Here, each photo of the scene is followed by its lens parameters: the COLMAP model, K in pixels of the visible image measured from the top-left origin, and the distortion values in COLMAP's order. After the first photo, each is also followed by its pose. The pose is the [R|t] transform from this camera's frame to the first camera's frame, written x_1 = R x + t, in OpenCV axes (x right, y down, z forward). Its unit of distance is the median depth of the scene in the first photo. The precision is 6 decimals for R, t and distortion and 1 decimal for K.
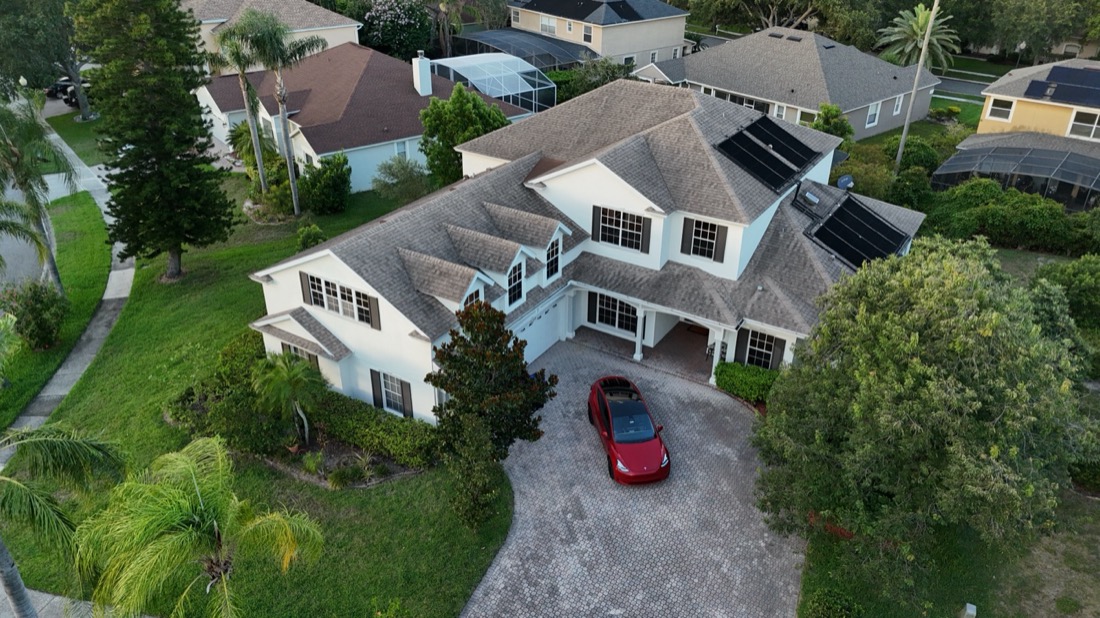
lens RADIAL K [[797.3, 0, 550.0], [0, 797.3, 309.0], [0, 0, 1]] dist [0.112043, -0.179663]
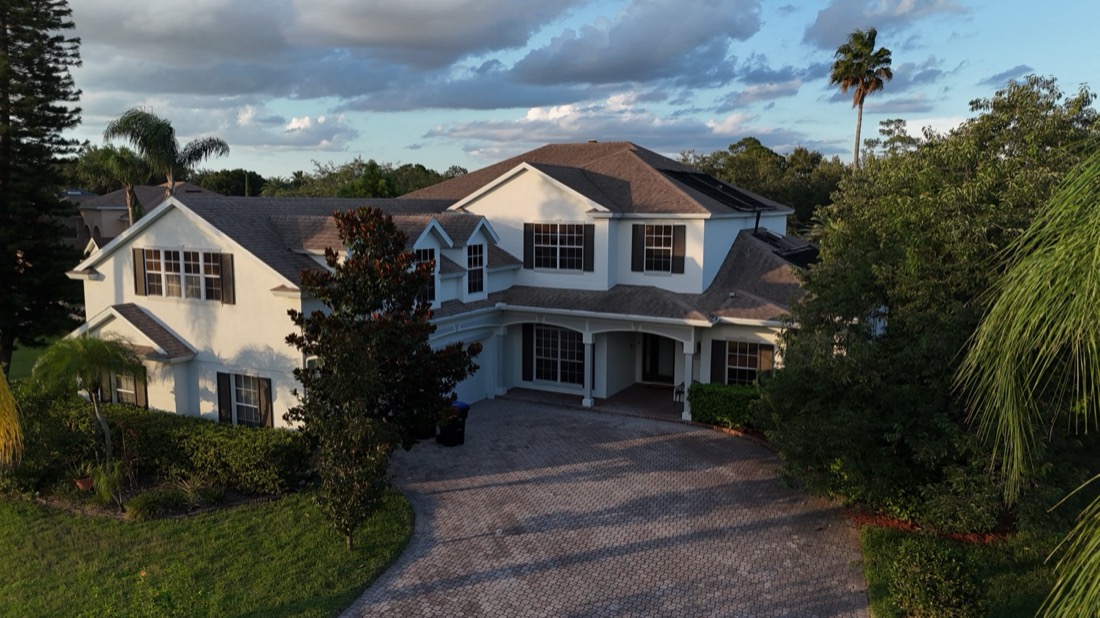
lens RADIAL K [[797.3, 0, 550.0], [0, 797.3, 309.0], [0, 0, 1]] dist [0.112043, -0.179663]
pose [[0.996569, -0.014123, 0.081557, 0.011955], [0.042223, 0.934232, -0.354158, 0.260741], [-0.071191, 0.356387, 0.931622, 0.258549]]
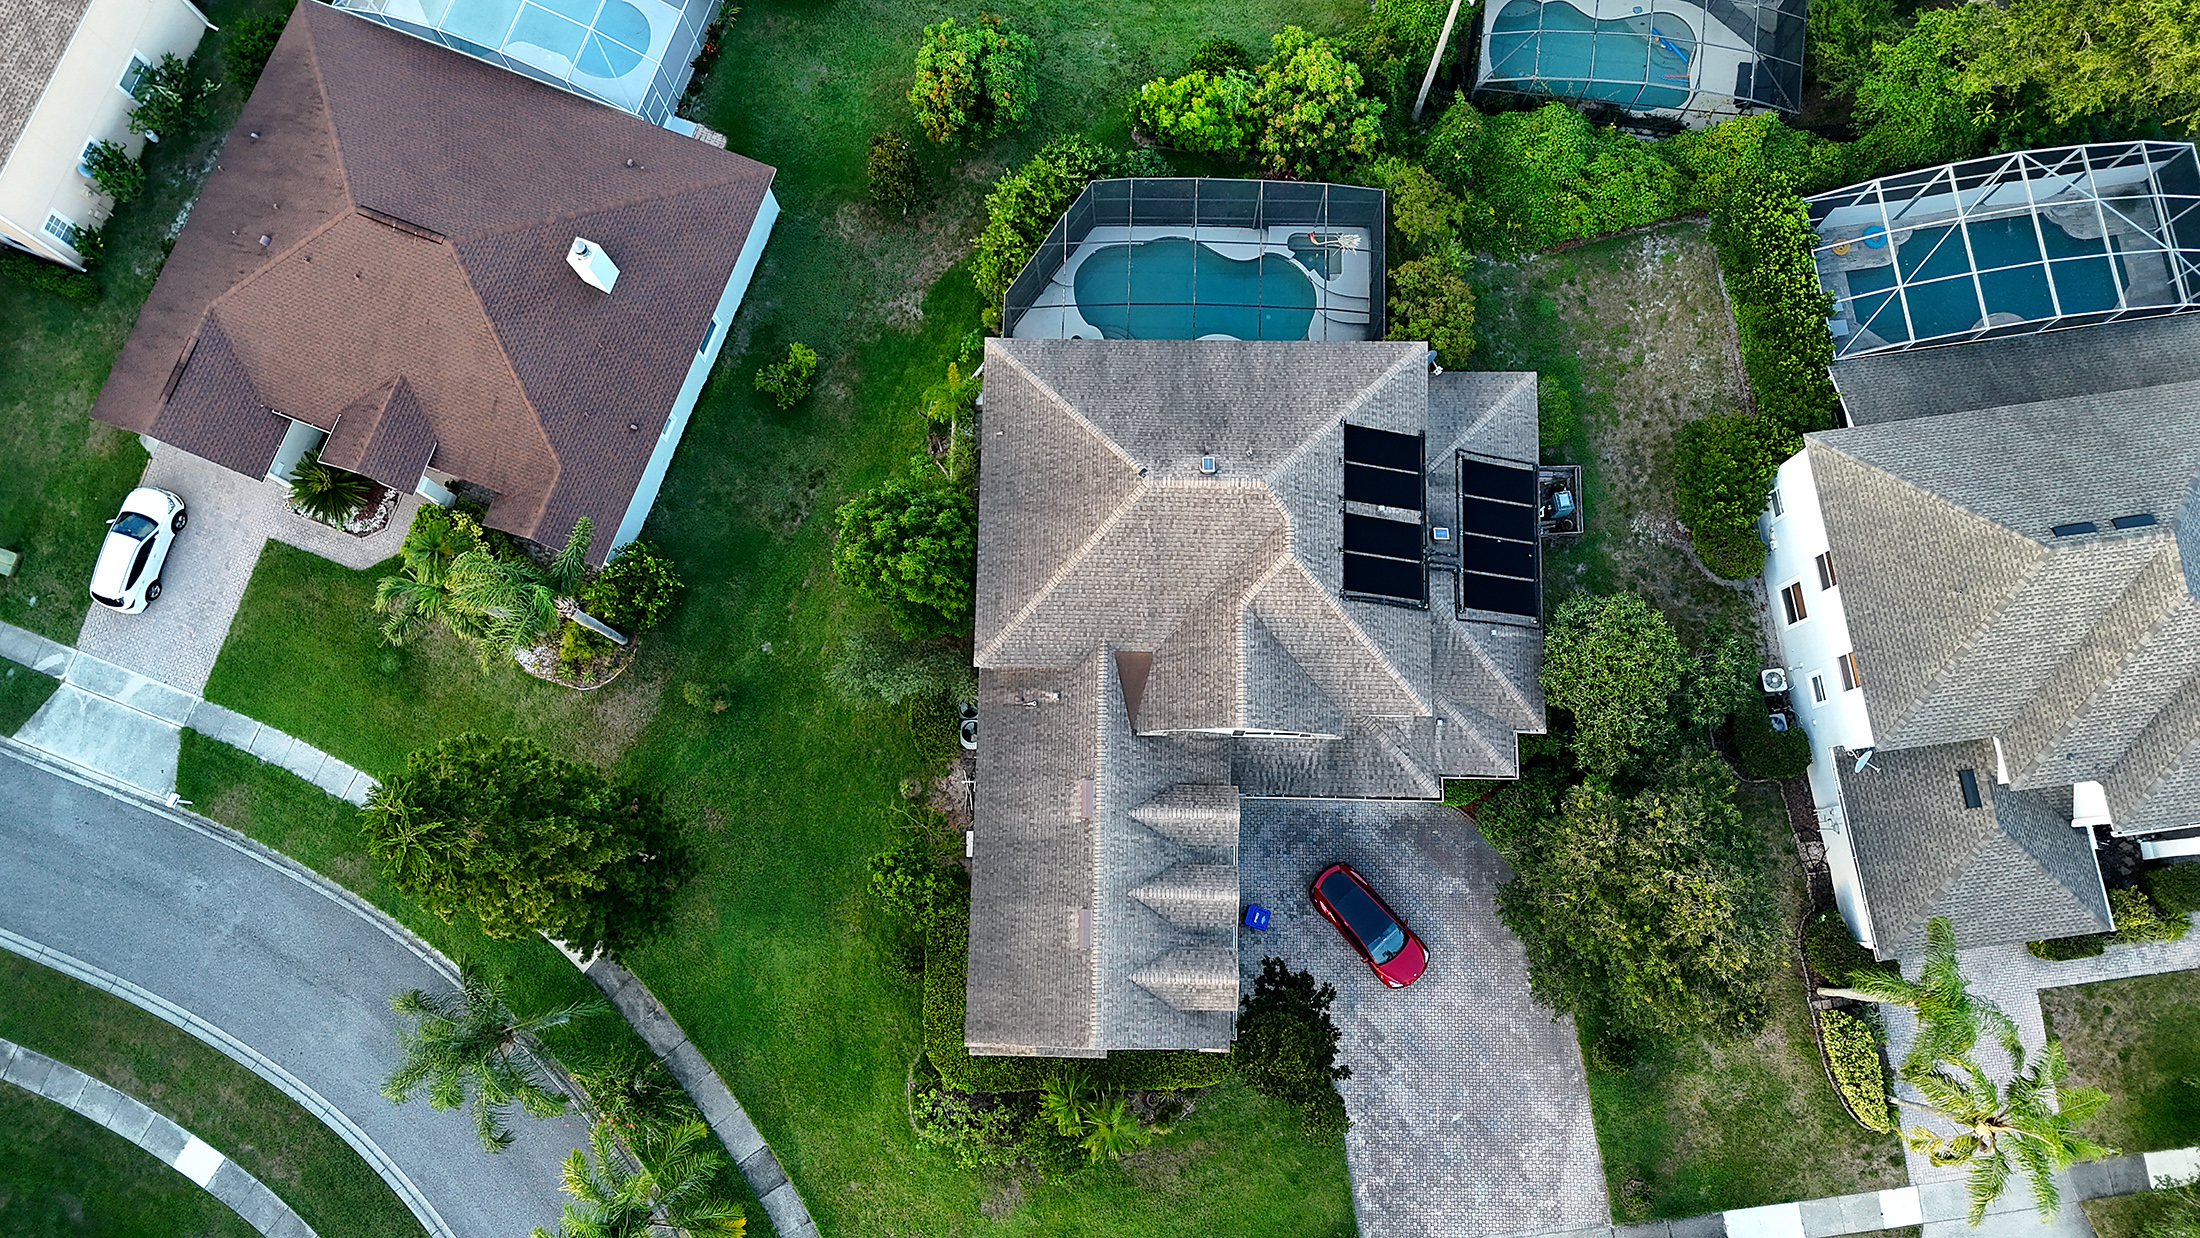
lens RADIAL K [[1594.5, 0, 1100.0], [0, 1594.5, 619.0], [0, 0, 1]] dist [0.112043, -0.179663]
pose [[0.855882, -0.513788, 0.059066, -0.100361], [0.270916, 0.542699, 0.795036, -1.539798], [-0.440535, -0.664455, 0.603679, 0.173051]]
